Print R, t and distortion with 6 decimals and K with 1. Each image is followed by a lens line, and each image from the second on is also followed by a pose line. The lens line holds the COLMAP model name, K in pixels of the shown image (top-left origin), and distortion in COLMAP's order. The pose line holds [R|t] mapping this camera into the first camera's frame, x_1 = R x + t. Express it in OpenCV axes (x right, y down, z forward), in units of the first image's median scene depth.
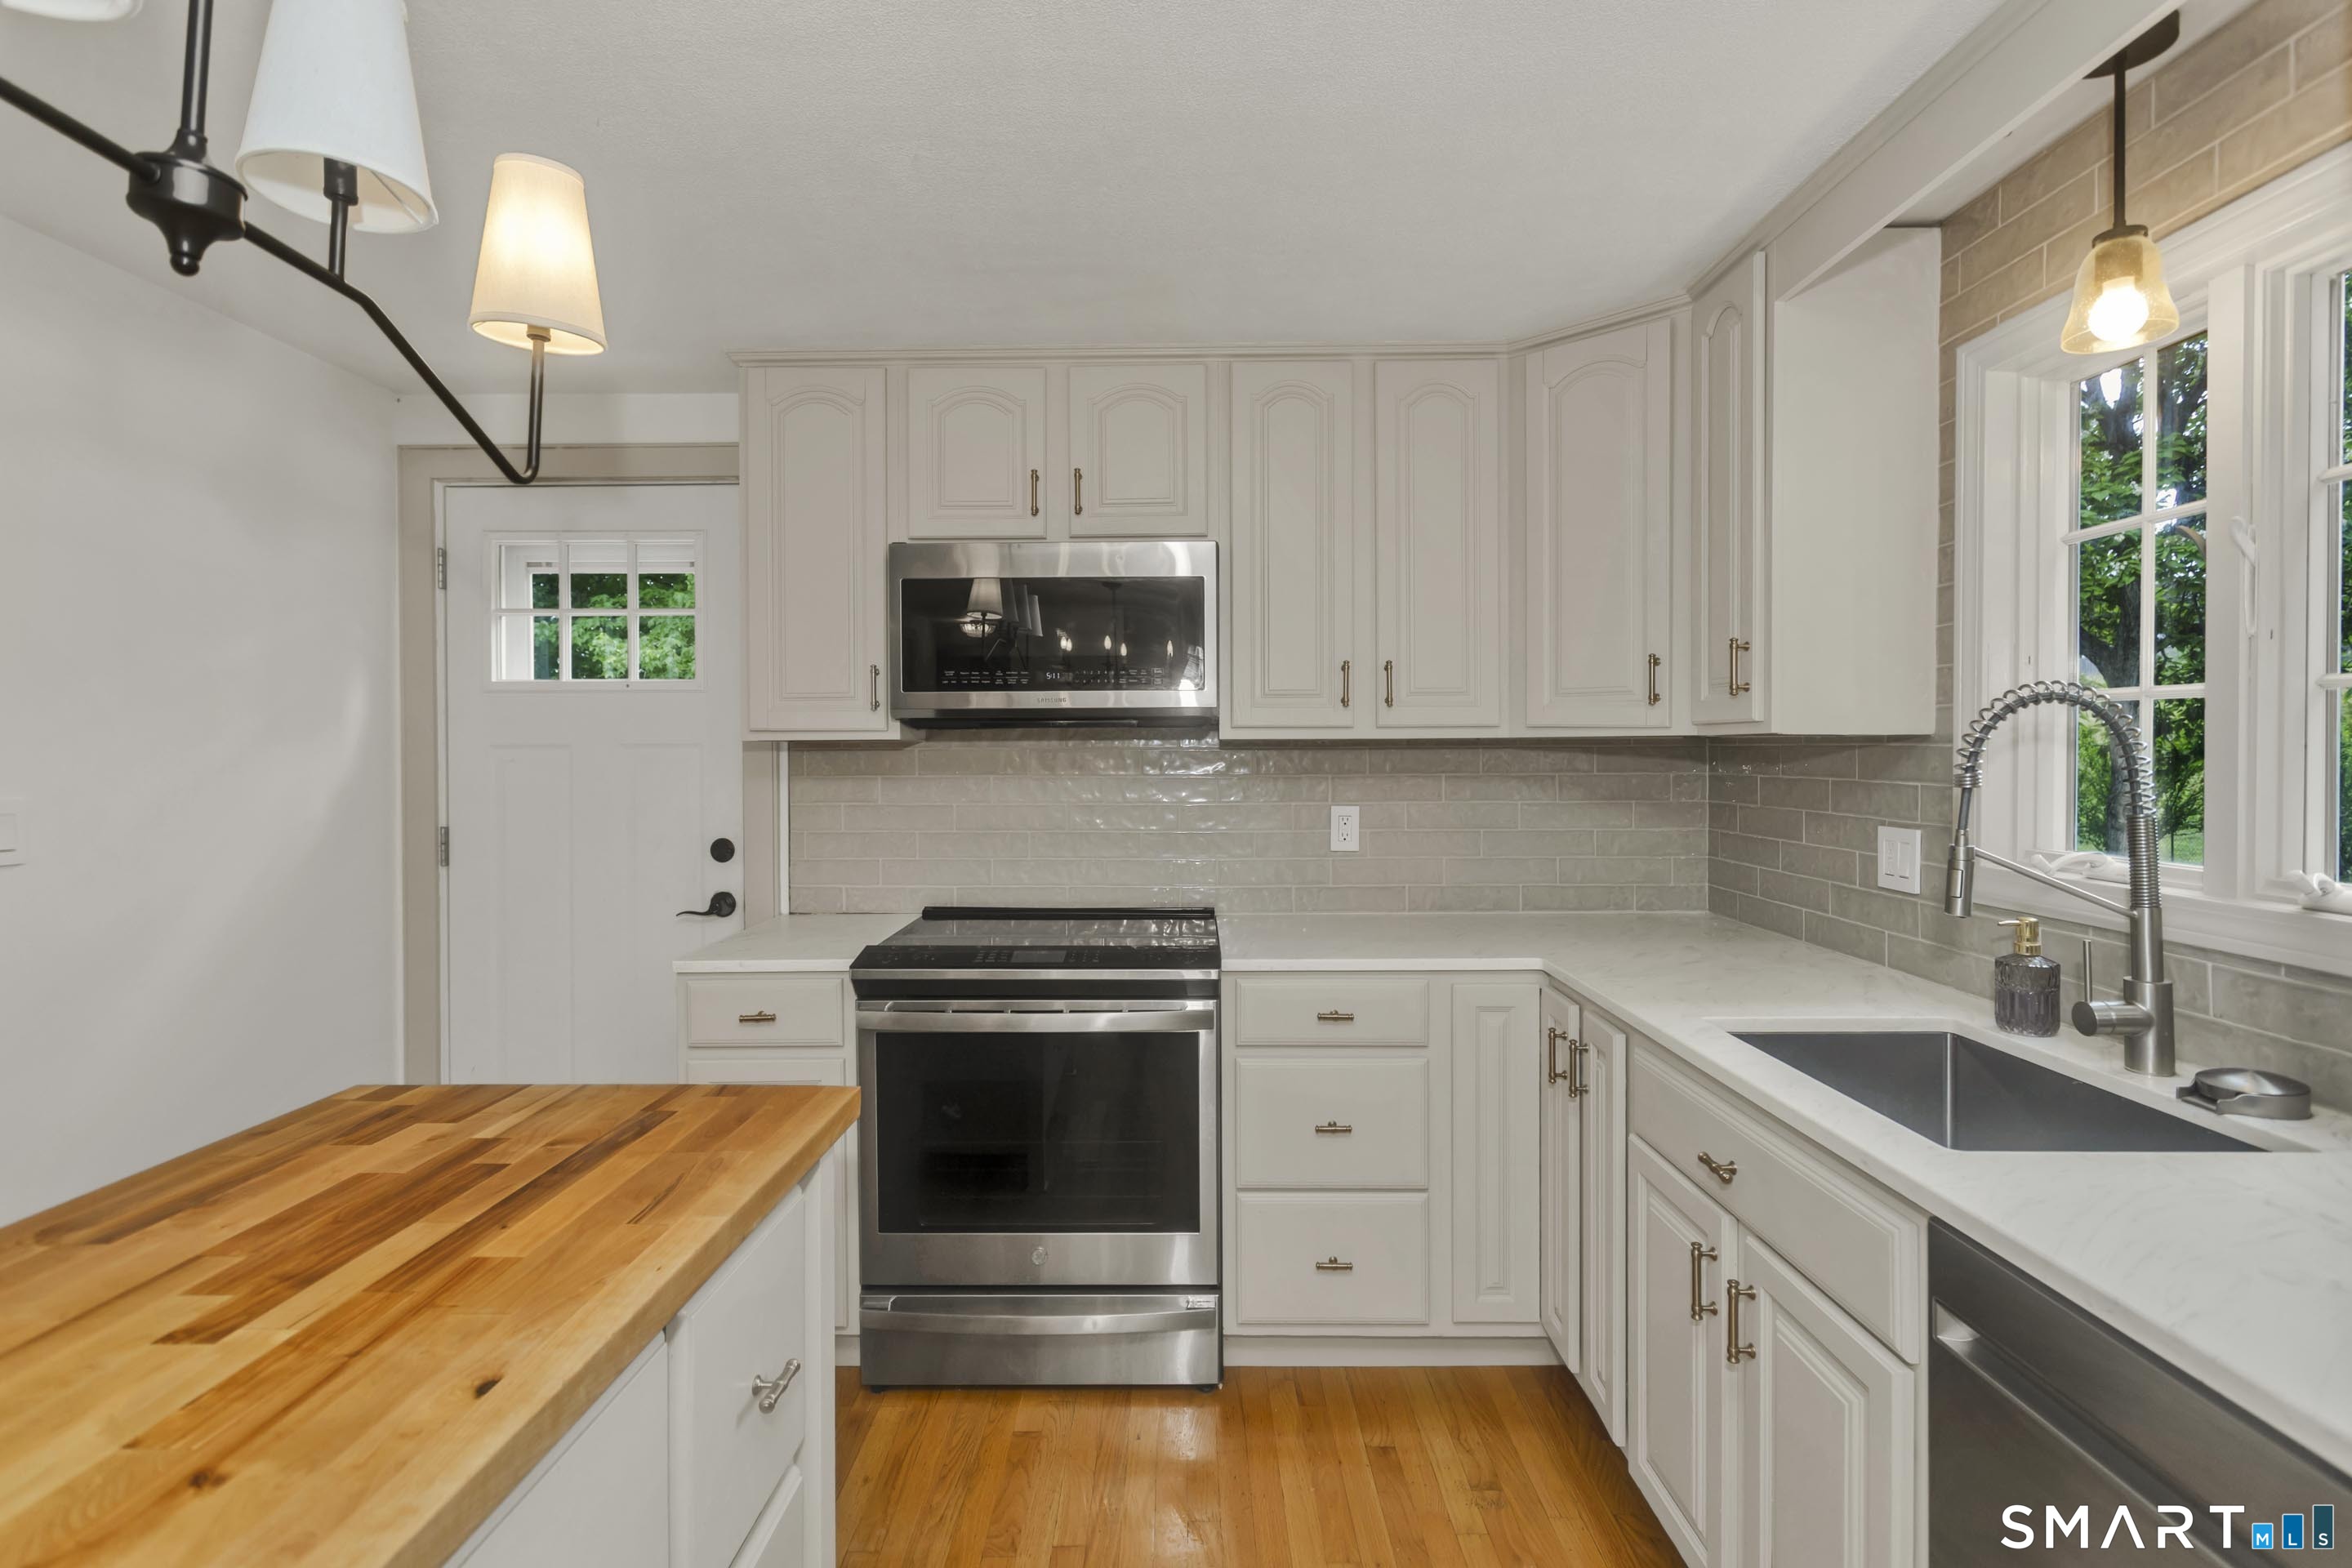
lens RADIAL K [[1117.8, 0, 1177.5], [0, 1117.8, 756.3], [0, 0, 1]] dist [-0.000720, -0.000091]
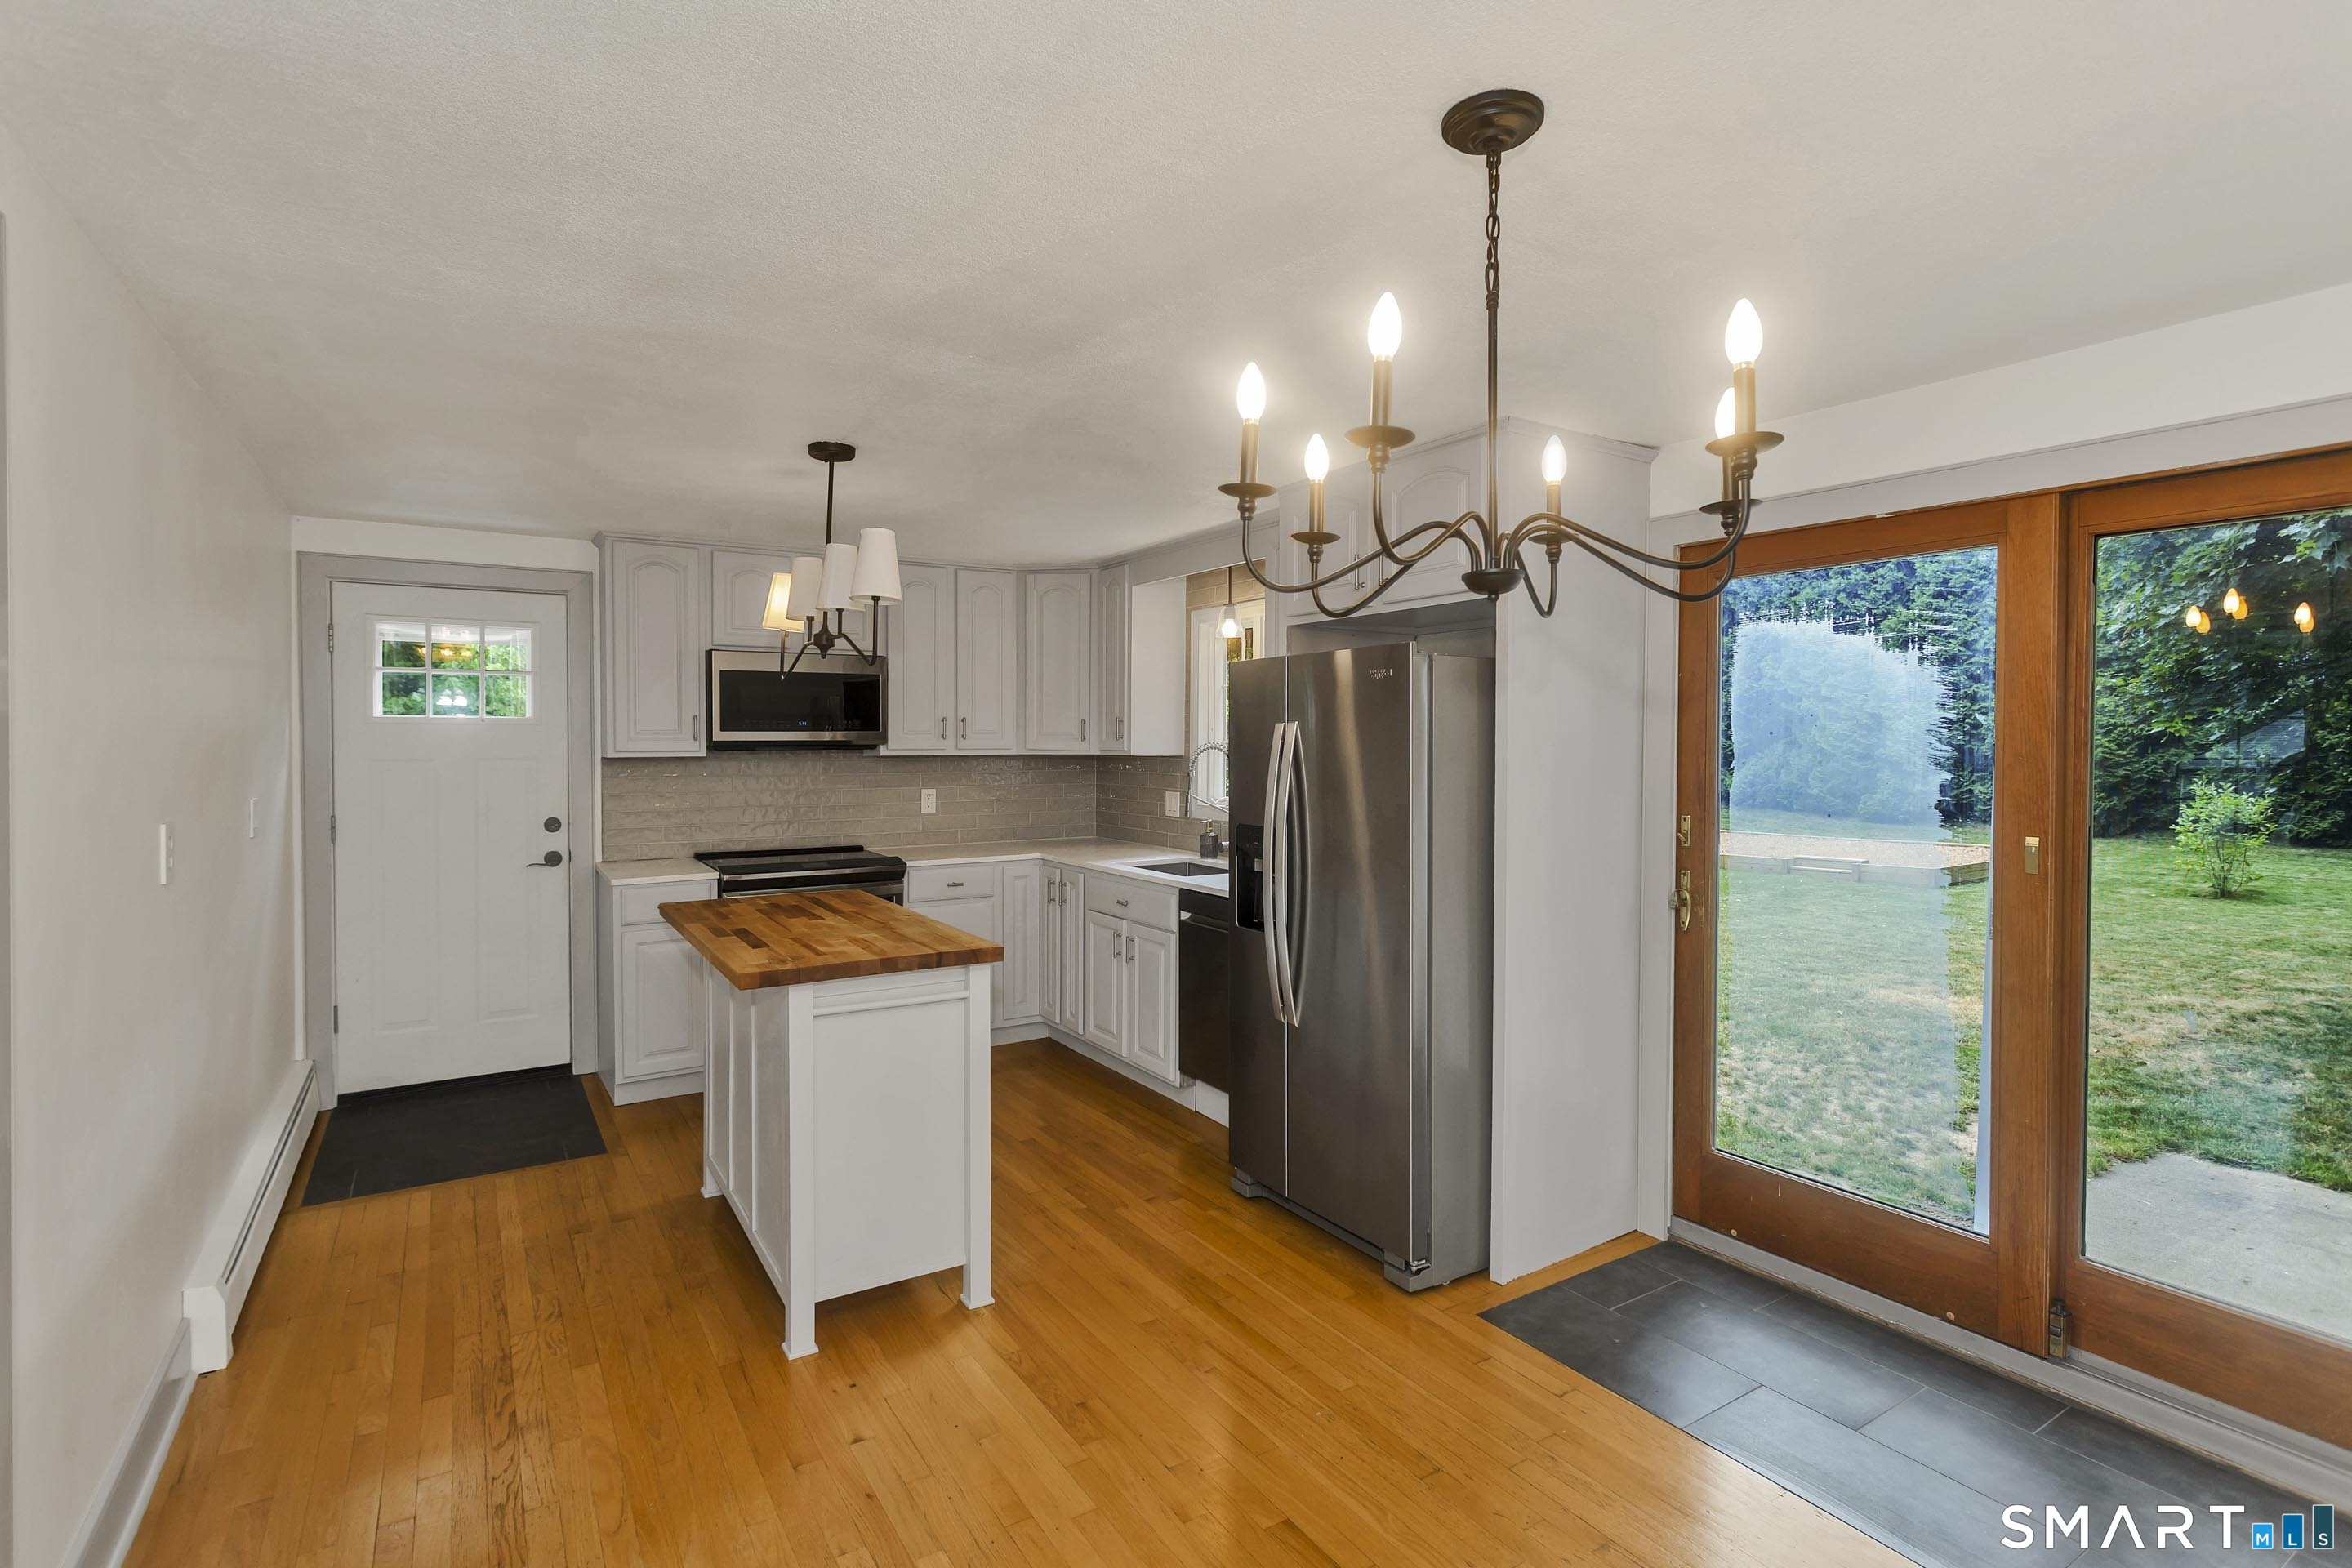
lens RADIAL K [[1117.8, 0, 1177.5], [0, 1117.8, 756.3], [0, 0, 1]] dist [-0.000720, -0.000091]
pose [[0.837957, -0.004670, 0.545716, -0.679487], [-0.000089, 0.999962, 0.008695, -0.035440], [-0.545736, -0.007335, 0.837925, -1.053298]]
